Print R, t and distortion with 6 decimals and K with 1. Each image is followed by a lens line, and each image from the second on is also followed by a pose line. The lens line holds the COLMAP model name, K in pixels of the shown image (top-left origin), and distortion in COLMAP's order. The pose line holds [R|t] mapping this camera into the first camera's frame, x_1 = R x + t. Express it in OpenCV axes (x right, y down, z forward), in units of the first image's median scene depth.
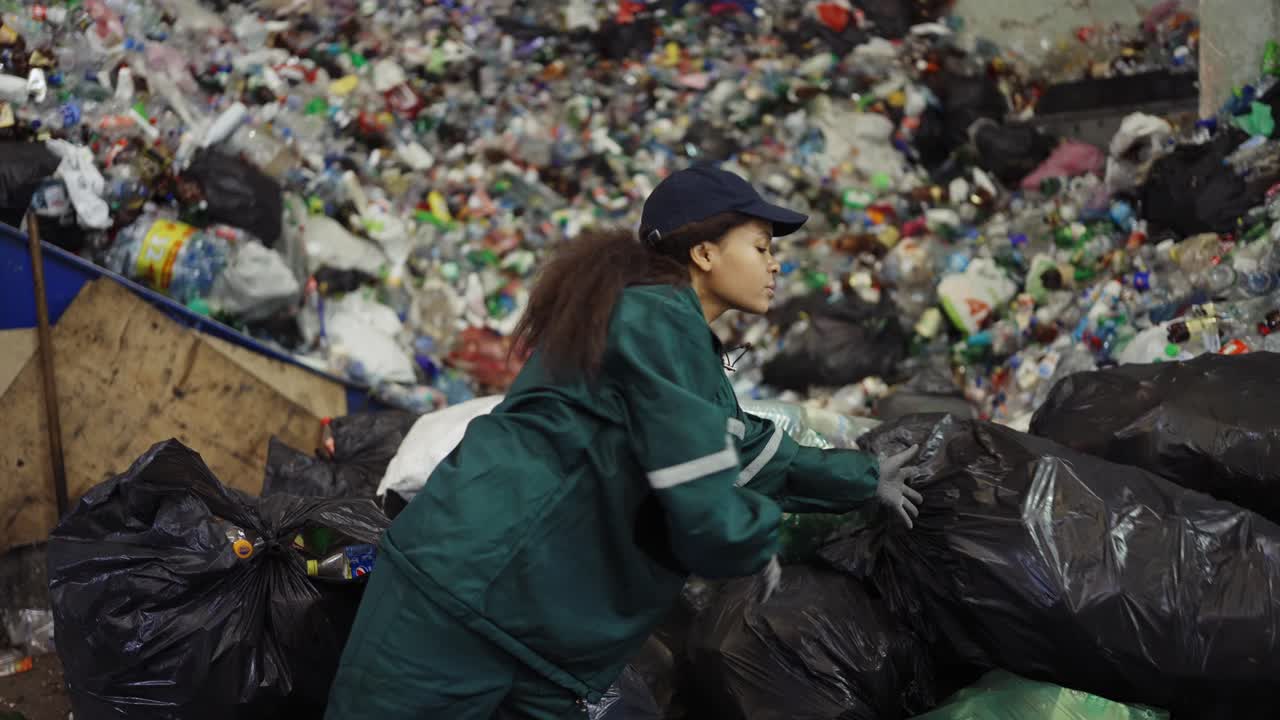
lens RADIAL K [[1319.6, 0, 640.0], [0, 1319.6, 360.0], [0, 0, 1]] dist [-0.214744, 0.329163]
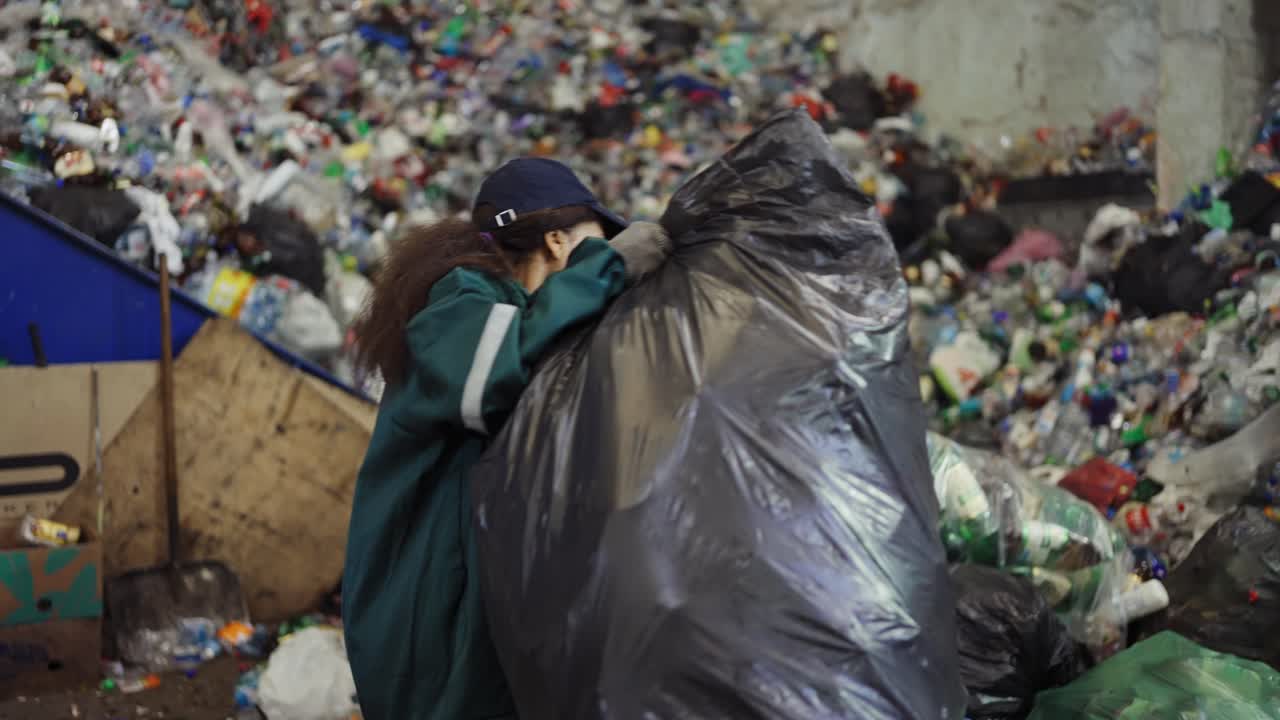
lens RADIAL K [[1319.6, 0, 640.0], [0, 1319.6, 360.0], [0, 0, 1]] dist [-0.214744, 0.329163]
pose [[0.994174, 0.027852, 0.104124, -0.127708], [-0.021032, 0.997596, -0.066033, 0.023738], [-0.105713, 0.063458, 0.992370, -0.061474]]
